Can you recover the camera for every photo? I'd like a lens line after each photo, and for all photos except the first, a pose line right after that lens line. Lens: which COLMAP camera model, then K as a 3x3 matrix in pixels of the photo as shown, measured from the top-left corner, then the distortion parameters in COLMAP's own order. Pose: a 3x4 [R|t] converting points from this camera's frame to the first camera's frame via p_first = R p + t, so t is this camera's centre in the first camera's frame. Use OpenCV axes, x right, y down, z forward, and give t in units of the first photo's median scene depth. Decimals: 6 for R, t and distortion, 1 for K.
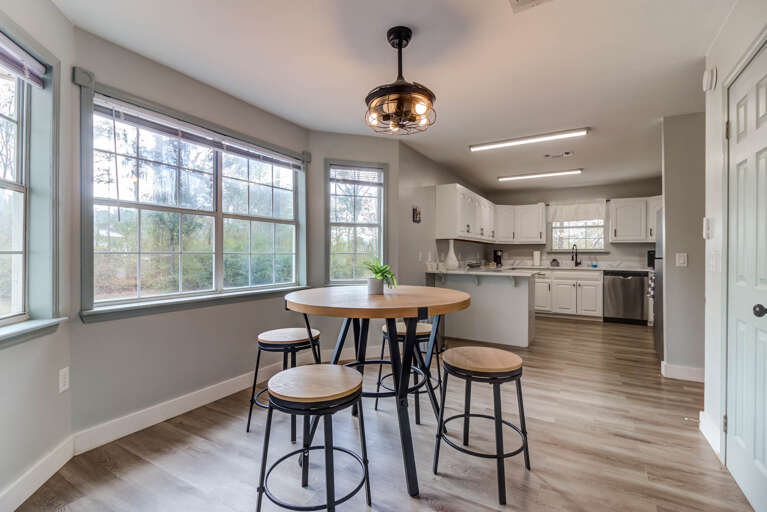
lens RADIAL K [[351.4, 0, 375.2], [0, 351.4, 251.1], [0, 0, 1]] dist [0.025726, -0.016339]
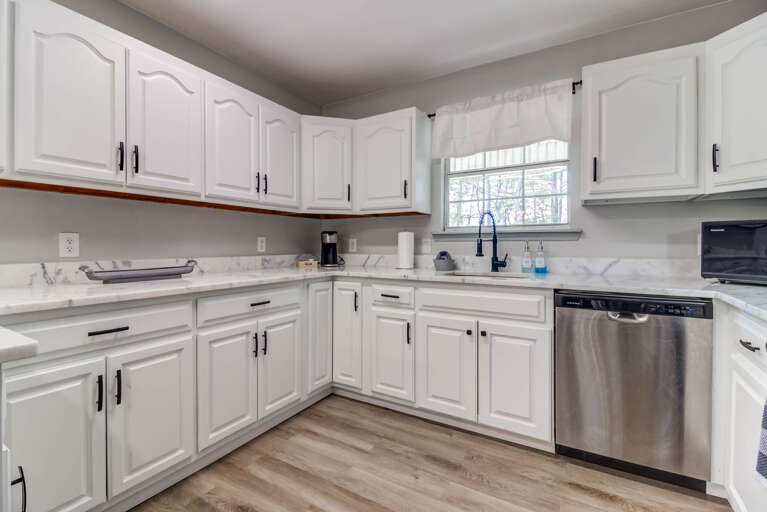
lens RADIAL K [[344.8, 0, 384.0], [0, 344.8, 246.3], [0, 0, 1]] dist [0.023763, -0.015648]
pose [[0.999985, -0.004714, -0.002866, 0.457543], [0.004742, 0.999939, 0.009932, 0.012785], [0.002819, -0.009946, 0.999947, 0.643497]]
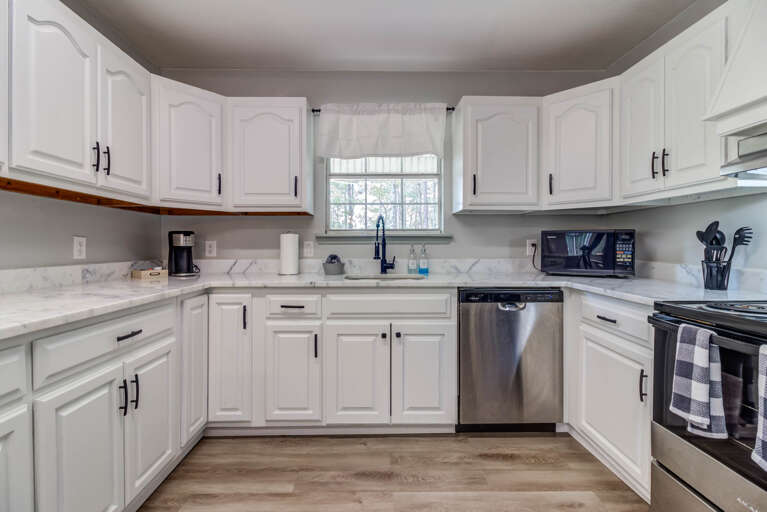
lens RADIAL K [[340.4, 0, 367.0], [0, 340.4, 248.4], [0, 0, 1]] dist [0.020972, -0.014630]
pose [[0.859545, -0.008202, 0.510994, 0.367298], [0.003265, 0.999939, 0.010557, 0.011929], [-0.511049, -0.007406, 0.859520, 0.697163]]
